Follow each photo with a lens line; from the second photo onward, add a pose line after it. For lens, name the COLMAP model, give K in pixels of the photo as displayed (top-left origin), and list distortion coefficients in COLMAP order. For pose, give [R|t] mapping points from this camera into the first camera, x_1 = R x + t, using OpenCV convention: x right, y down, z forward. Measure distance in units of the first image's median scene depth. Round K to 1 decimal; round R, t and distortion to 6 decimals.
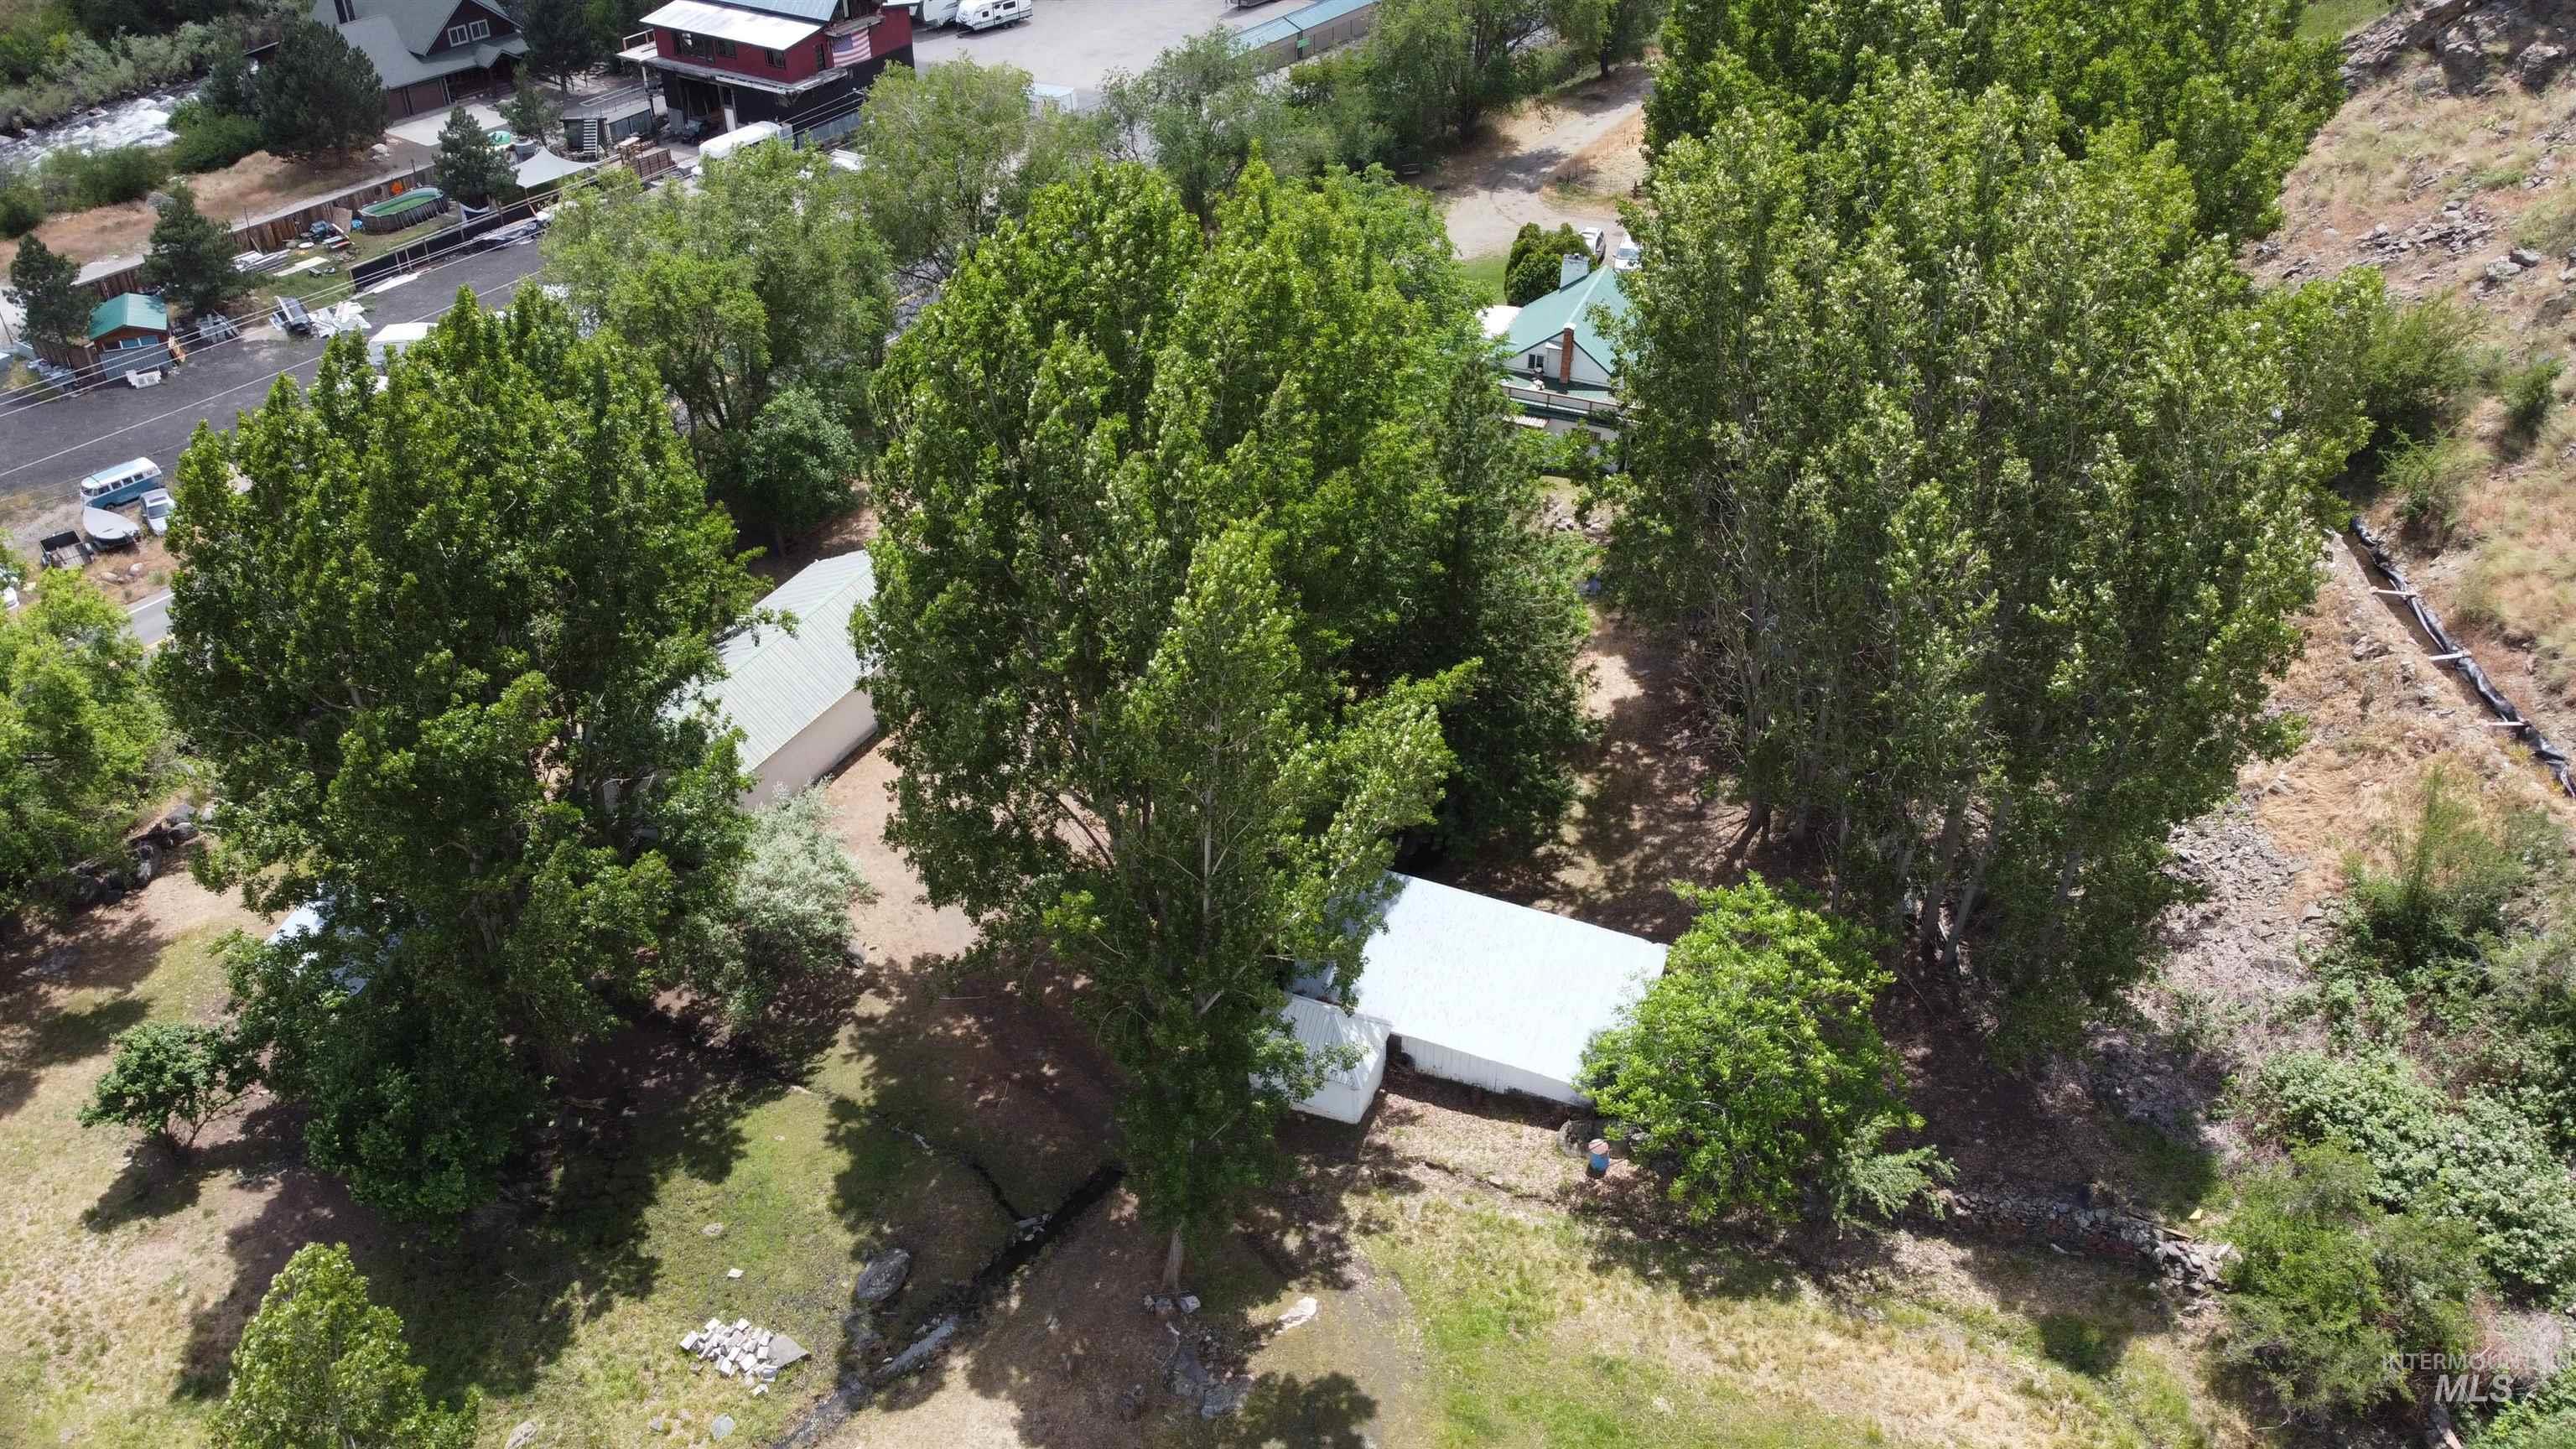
lens RADIAL K [[1945.6, 0, 1286.3], [0, 1945.6, 707.9], [0, 0, 1]] dist [-0.007361, -0.000703]
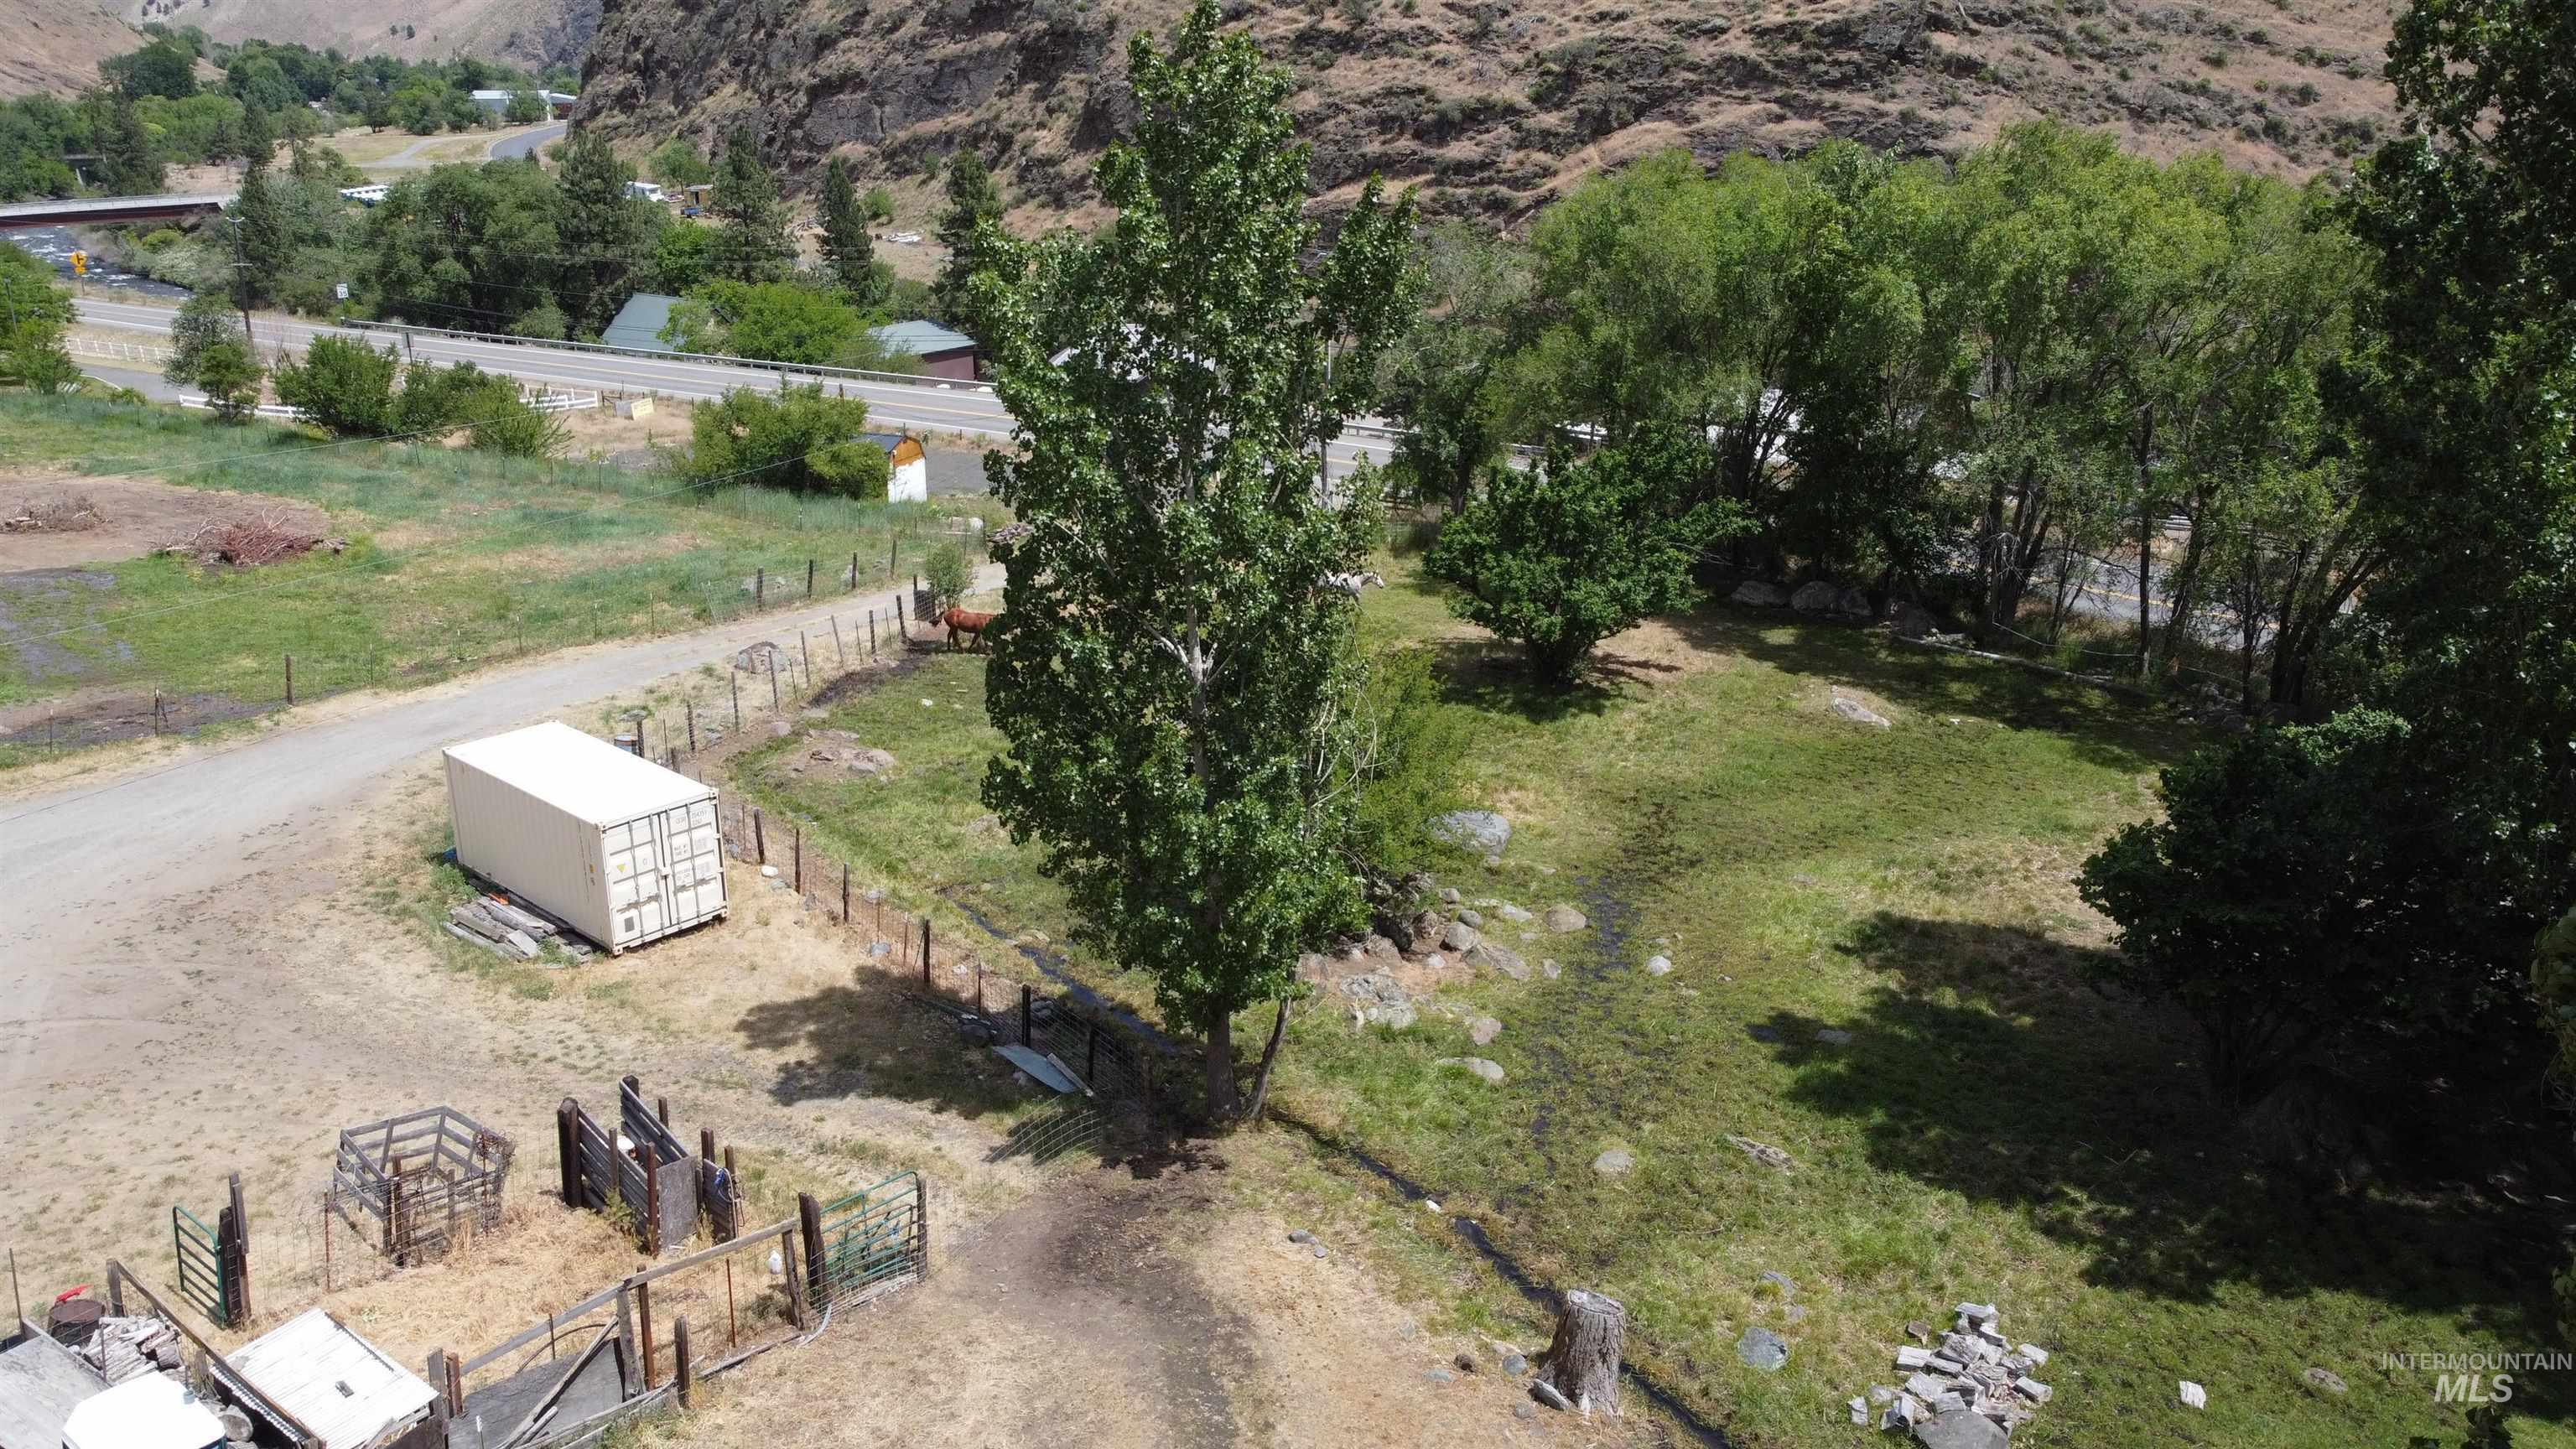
lens RADIAL K [[1945.6, 0, 1284.5], [0, 1945.6, 721.4], [0, 0, 1]] dist [-0.007361, -0.000703]
pose [[-0.266749, 0.307952, -0.913242, 0.109884], [-0.557735, 0.723459, 0.406865, 0.110061], [0.785988, 0.617878, -0.021227, 0.700433]]
